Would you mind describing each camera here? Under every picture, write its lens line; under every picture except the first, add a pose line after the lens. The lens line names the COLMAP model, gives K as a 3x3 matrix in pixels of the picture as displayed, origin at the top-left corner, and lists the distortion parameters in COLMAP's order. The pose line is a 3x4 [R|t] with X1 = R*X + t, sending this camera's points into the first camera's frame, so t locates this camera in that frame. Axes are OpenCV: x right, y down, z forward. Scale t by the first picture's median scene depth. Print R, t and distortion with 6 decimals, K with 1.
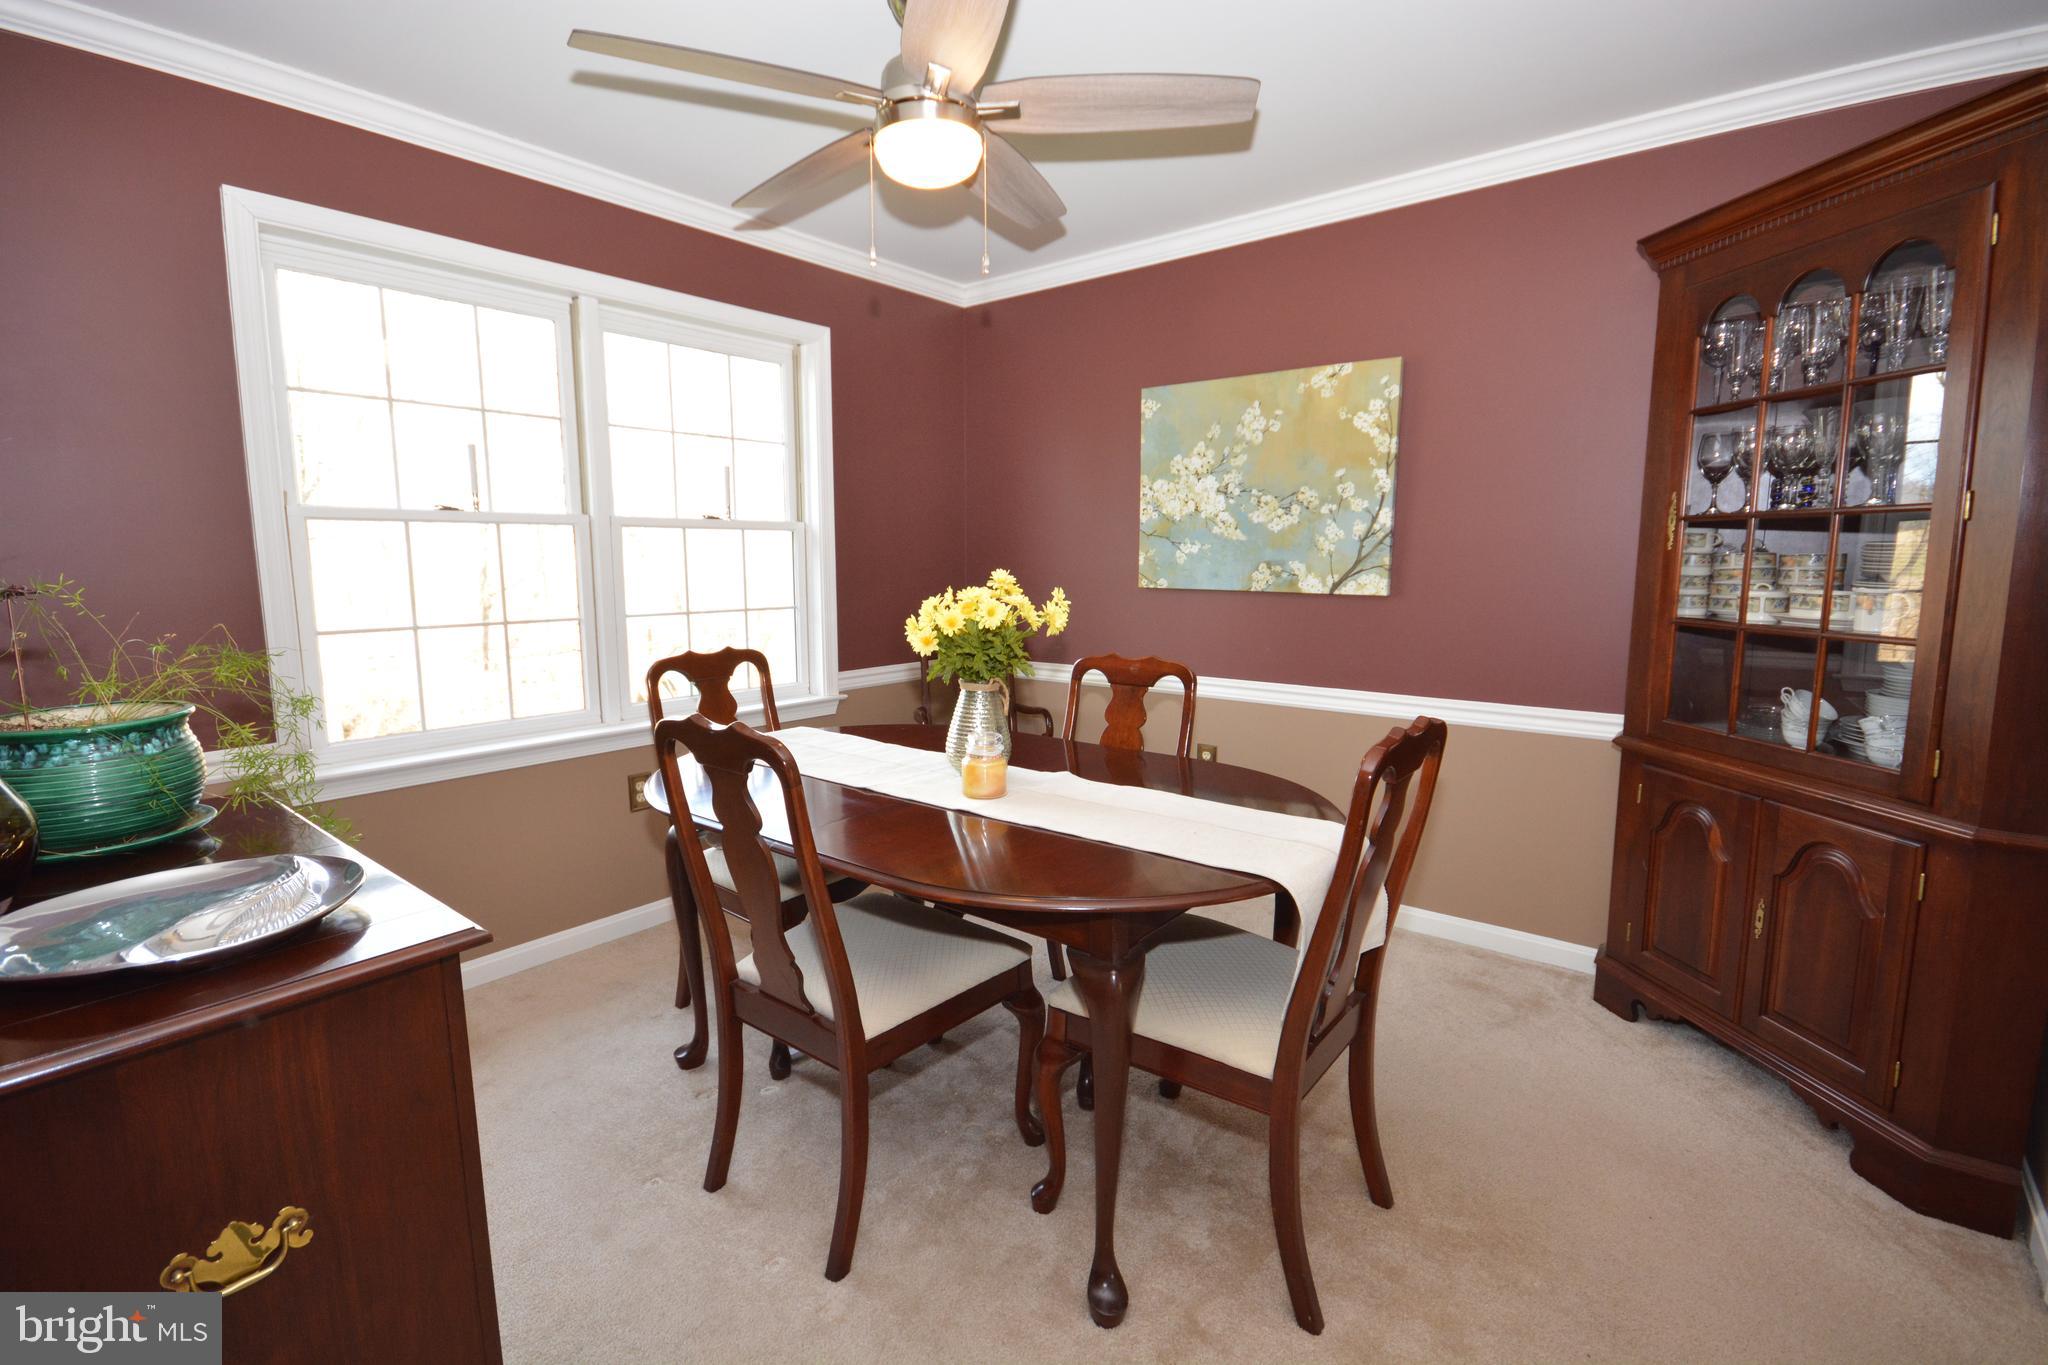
lens RADIAL K [[933.3, 0, 1024.0], [0, 933.3, 682.5], [0, 0, 1]] dist [-0.016105, 0.000263]
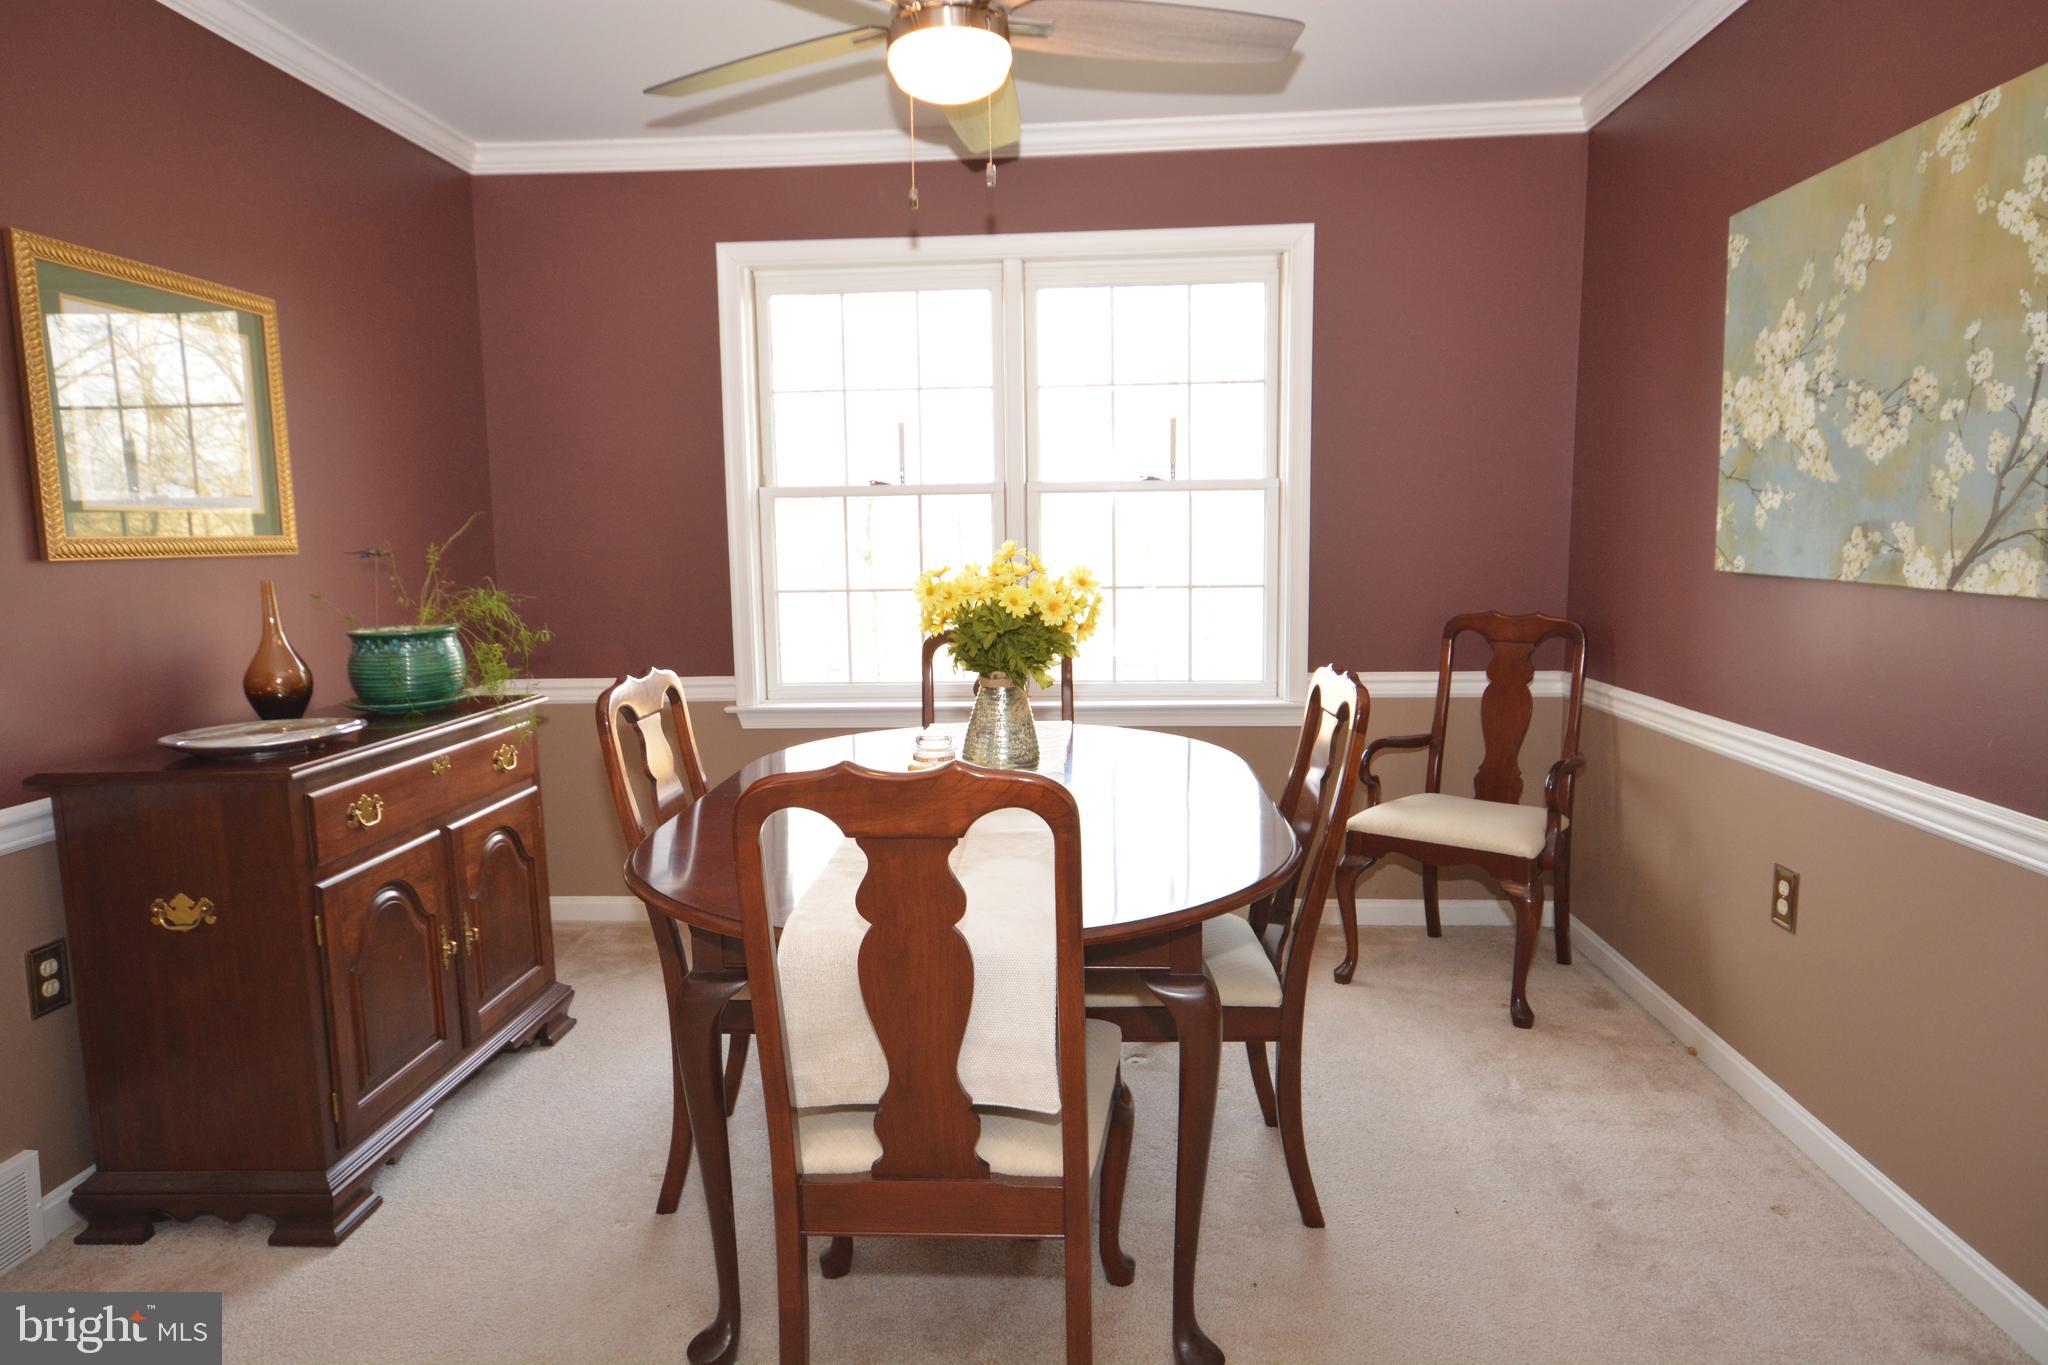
lens RADIAL K [[1234.8, 0, 1024.0], [0, 1234.8, 682.5], [0, 0, 1]] dist [-0.005430, -0.000201]
pose [[0.558791, 0.095905, -0.823745, 0.577392], [-0.097465, 0.994002, 0.049611, -0.034498], [0.823562, 0.052565, 0.564786, 0.266611]]
